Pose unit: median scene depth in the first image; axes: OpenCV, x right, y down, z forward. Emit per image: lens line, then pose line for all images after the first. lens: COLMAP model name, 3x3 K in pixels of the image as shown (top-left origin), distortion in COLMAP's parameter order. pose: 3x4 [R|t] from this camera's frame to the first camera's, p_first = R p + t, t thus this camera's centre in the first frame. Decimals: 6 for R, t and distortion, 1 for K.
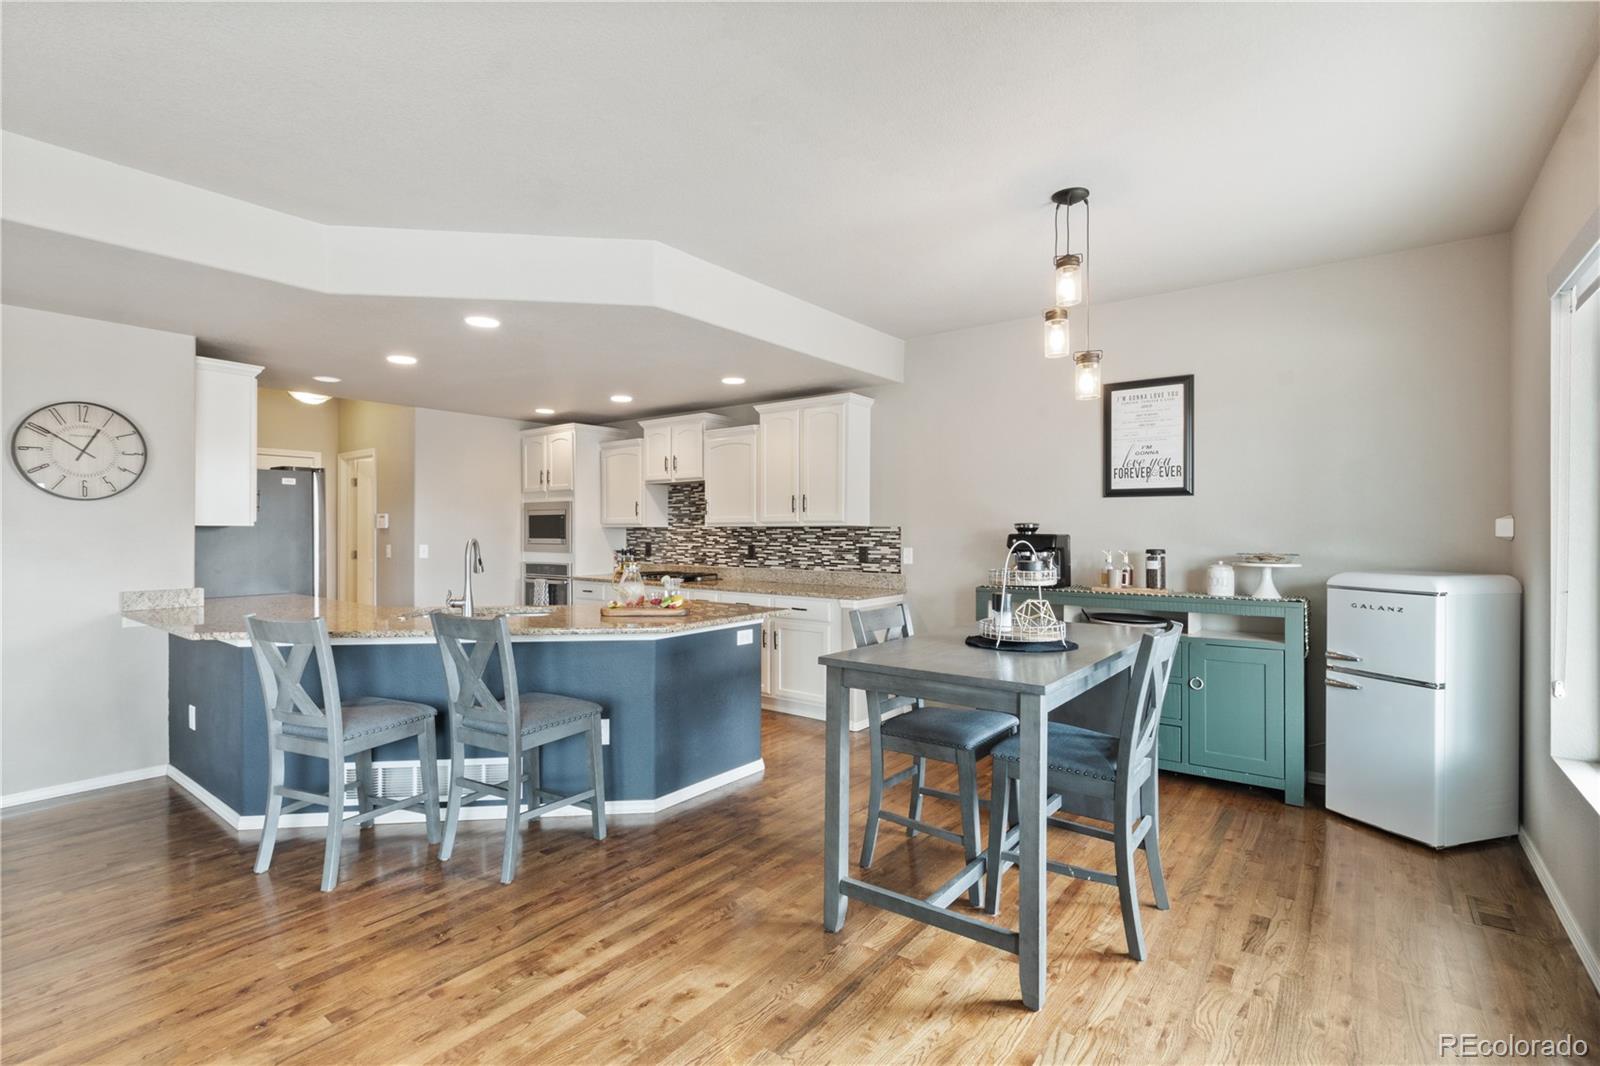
lens RADIAL K [[740.9, 0, 786.4], [0, 740.9, 528.0], [0, 0, 1]] dist [-0.000236, -0.001273]
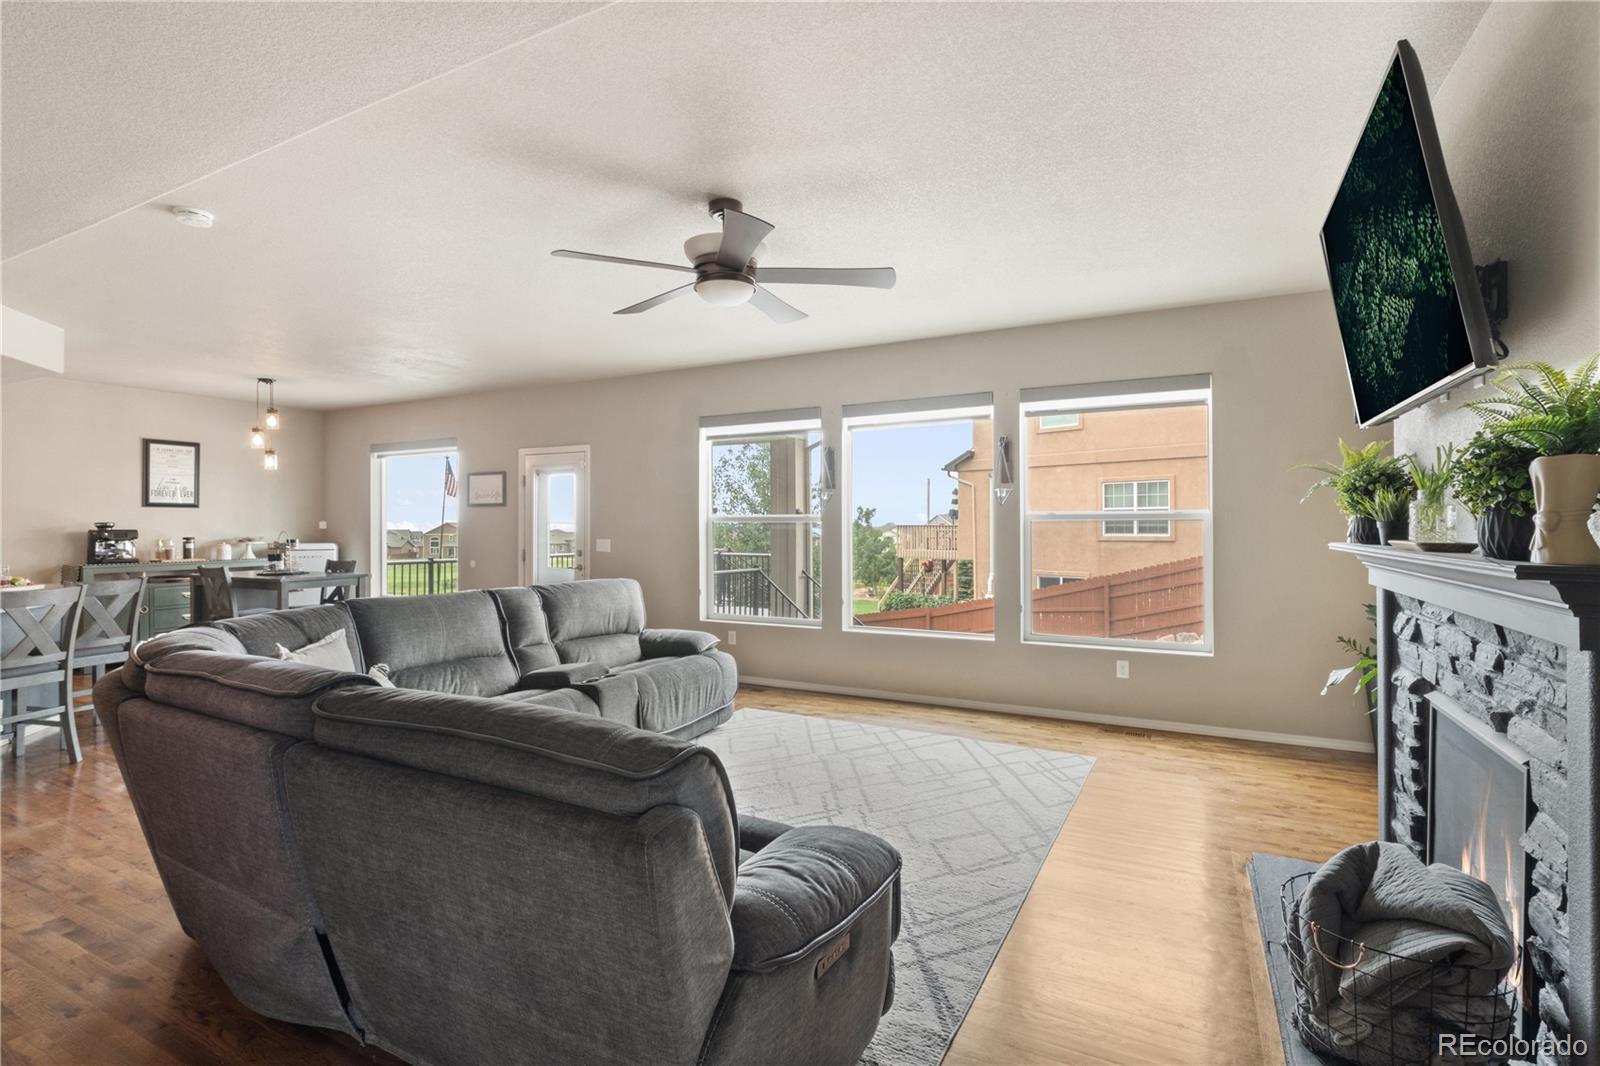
lens RADIAL K [[740.9, 0, 783.8], [0, 740.9, 521.6], [0, 0, 1]] dist [-0.000236, -0.001273]
pose [[-0.169461, 0.003831, 0.985529, -1.524463], [0.000806, 0.999993, -0.003749, -0.001305], [-0.985537, 0.000159, -0.169463, -0.131377]]
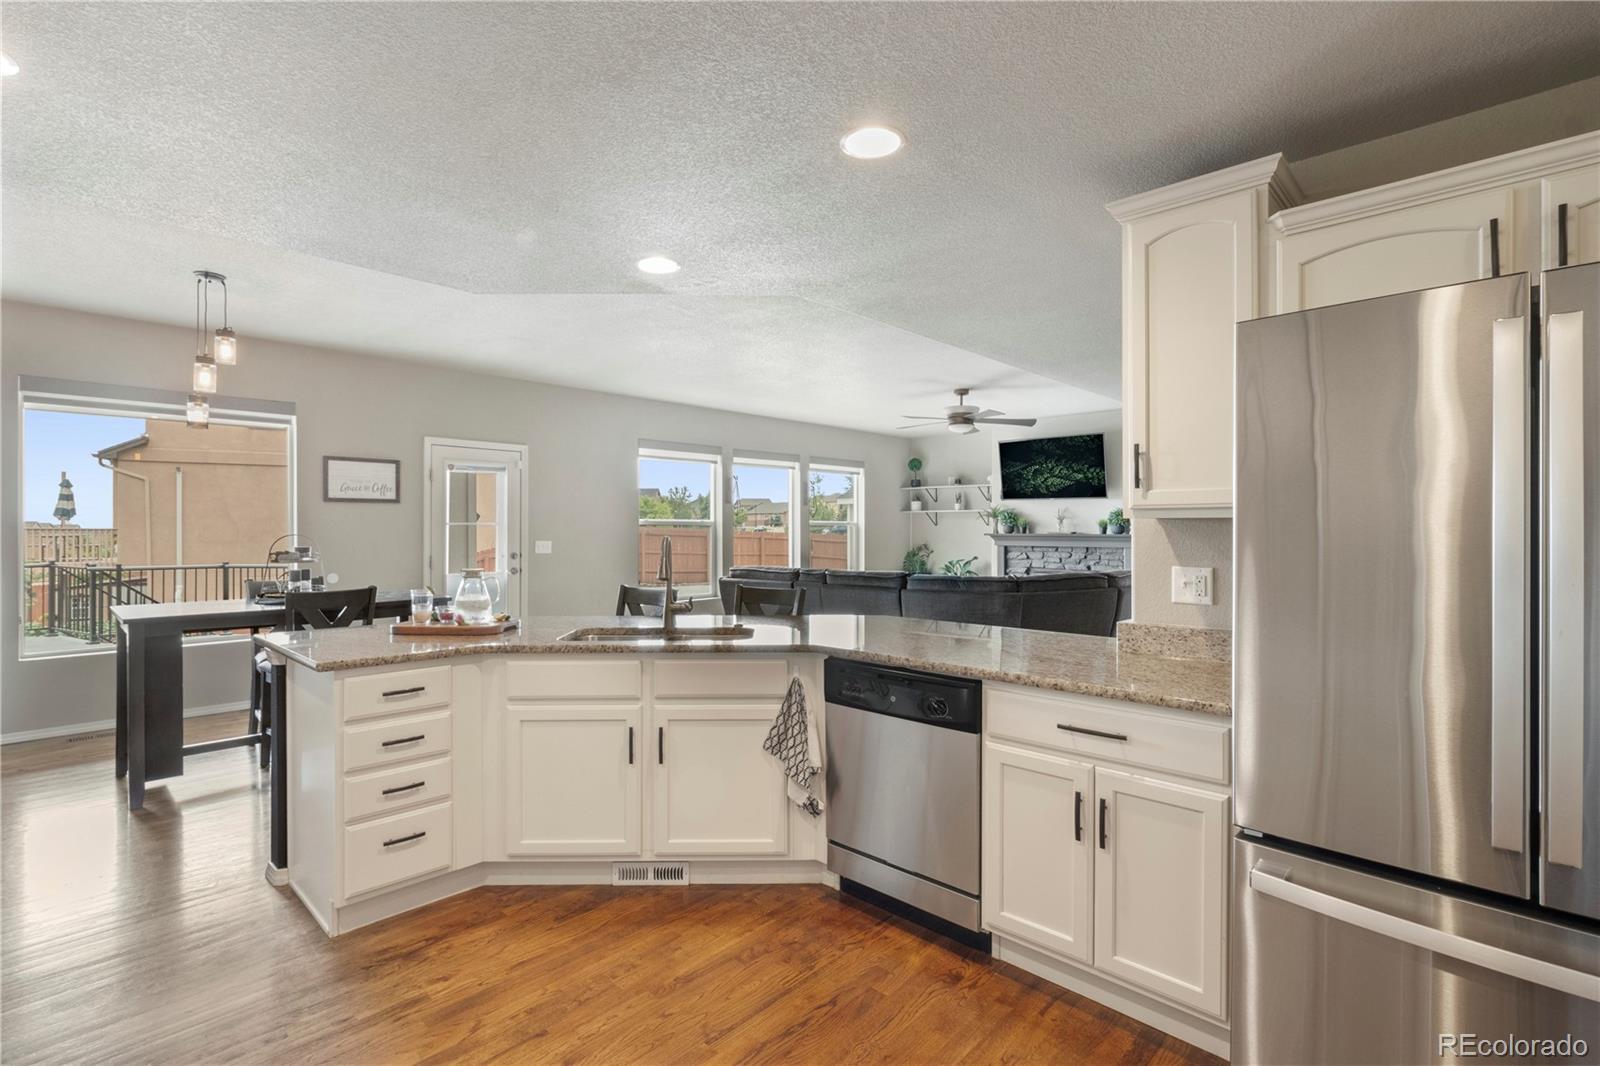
lens RADIAL K [[740.9, 0, 786.2], [0, 740.9, 530.0], [0, 0, 1]] dist [-0.000236, -0.001273]
pose [[-0.993765, -0.000541, 0.111498, -0.573857], [-0.000469, 1.000000, 0.000676, 0.005203], [-0.111498, 0.000619, -0.993764, 1.572949]]
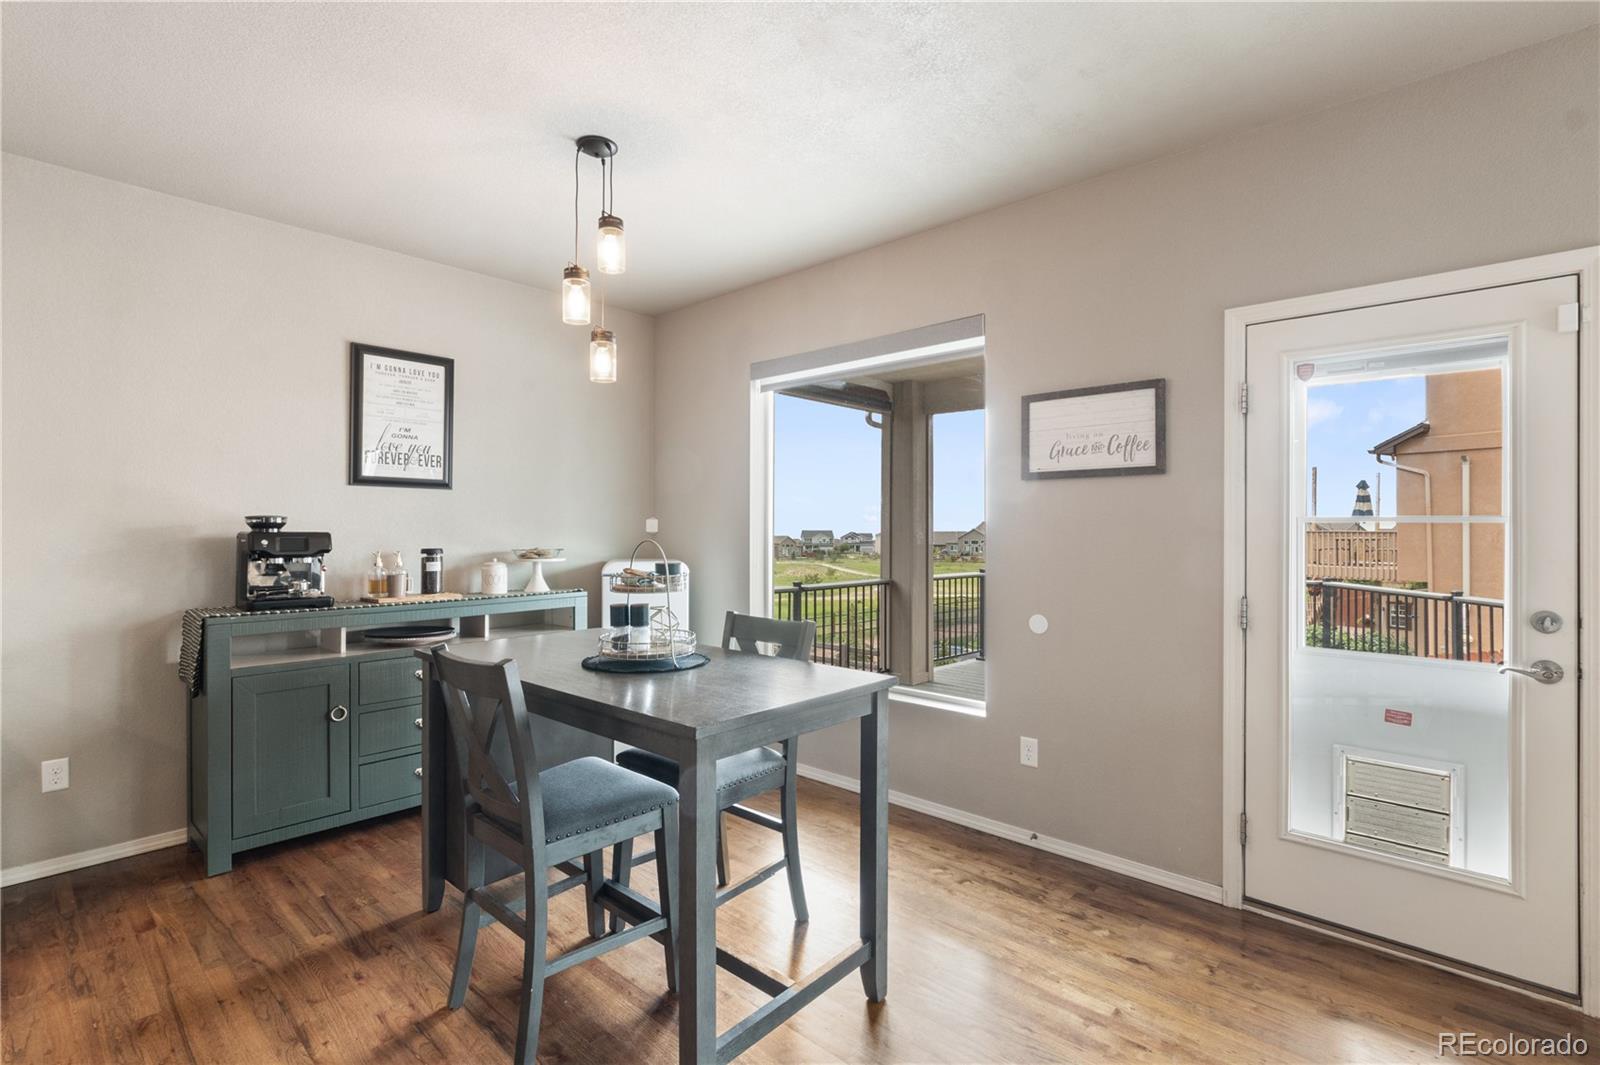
lens RADIAL K [[740.9, 0, 793.2], [0, 740.9, 525.5], [0, 0, 1]] dist [-0.000236, -0.001273]
pose [[0.083014, 0.004579, 0.996538, -0.337633], [-0.004286, 0.999982, -0.004238, 0.003211], [-0.996539, -0.003919, 0.083032, 0.494611]]
